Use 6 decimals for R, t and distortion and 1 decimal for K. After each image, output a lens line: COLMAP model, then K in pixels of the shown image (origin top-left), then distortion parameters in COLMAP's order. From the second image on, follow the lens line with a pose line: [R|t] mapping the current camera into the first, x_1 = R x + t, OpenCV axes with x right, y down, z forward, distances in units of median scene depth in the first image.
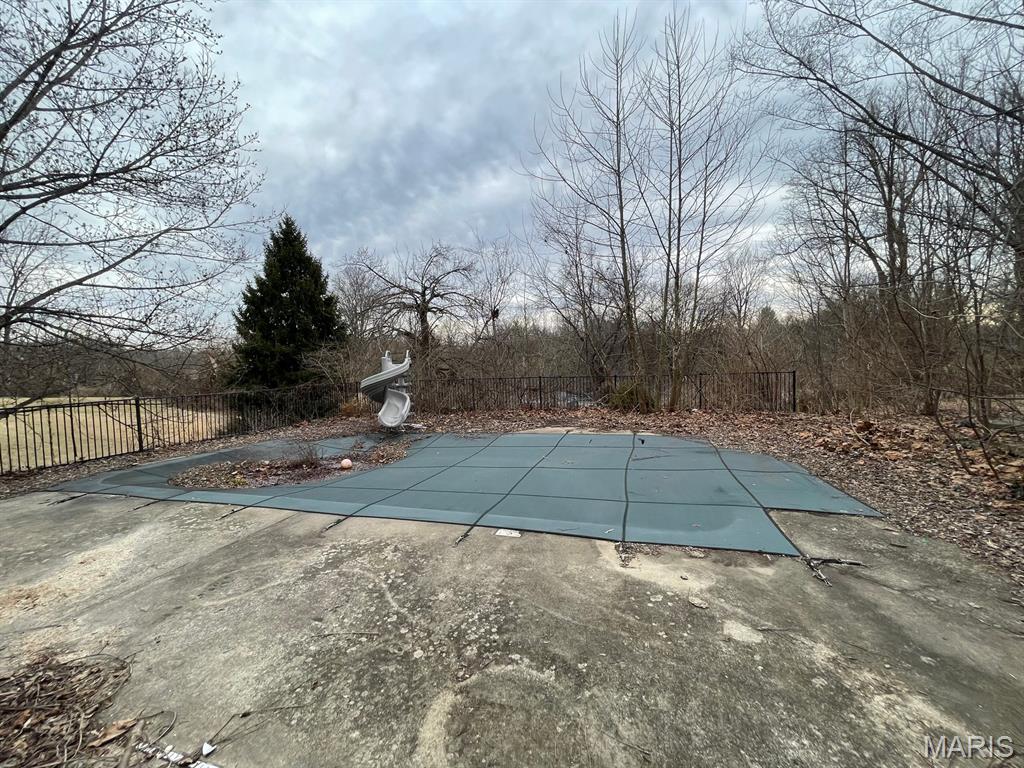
lens RADIAL K [[413.8, 0, 512.2], [0, 413.8, 388.6], [0, 0, 1]] dist [-0.001622, 0.000732]
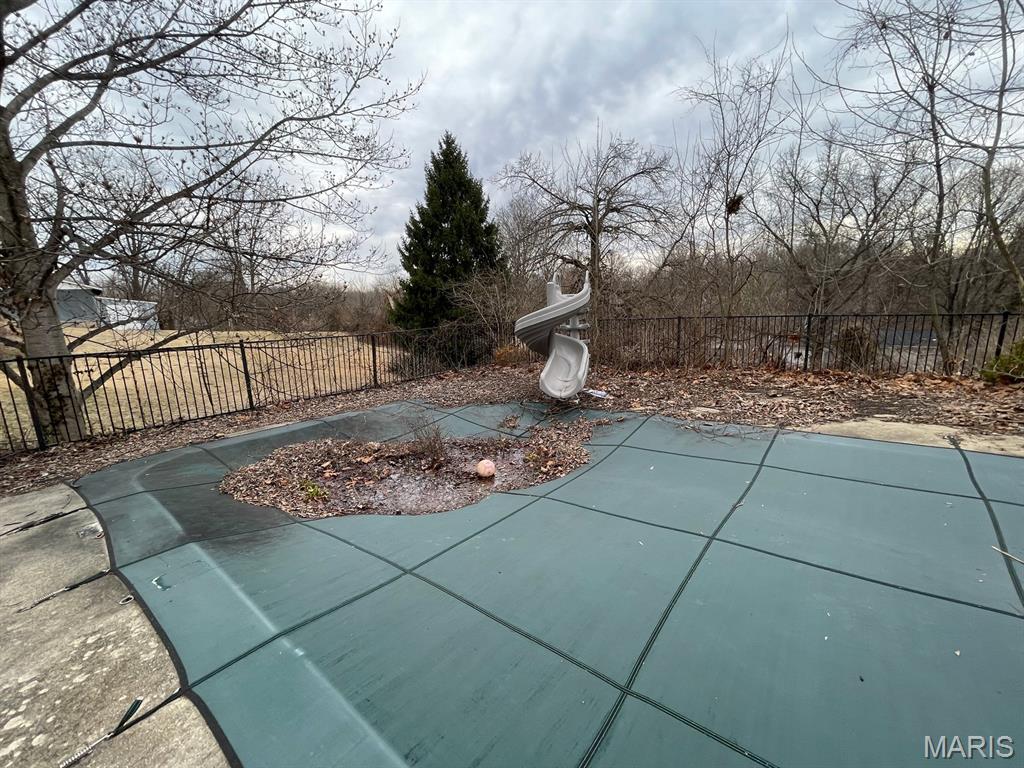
lens RADIAL K [[413.8, 0, 512.2], [0, 413.8, 388.6], [0, 0, 1]] dist [-0.001622, 0.000732]
pose [[0.930116, 0.067778, -0.360959, -0.059620], [-0.014017, 0.988659, 0.149522, -0.004667], [0.366999, -0.134013, 0.920517, 0.178383]]
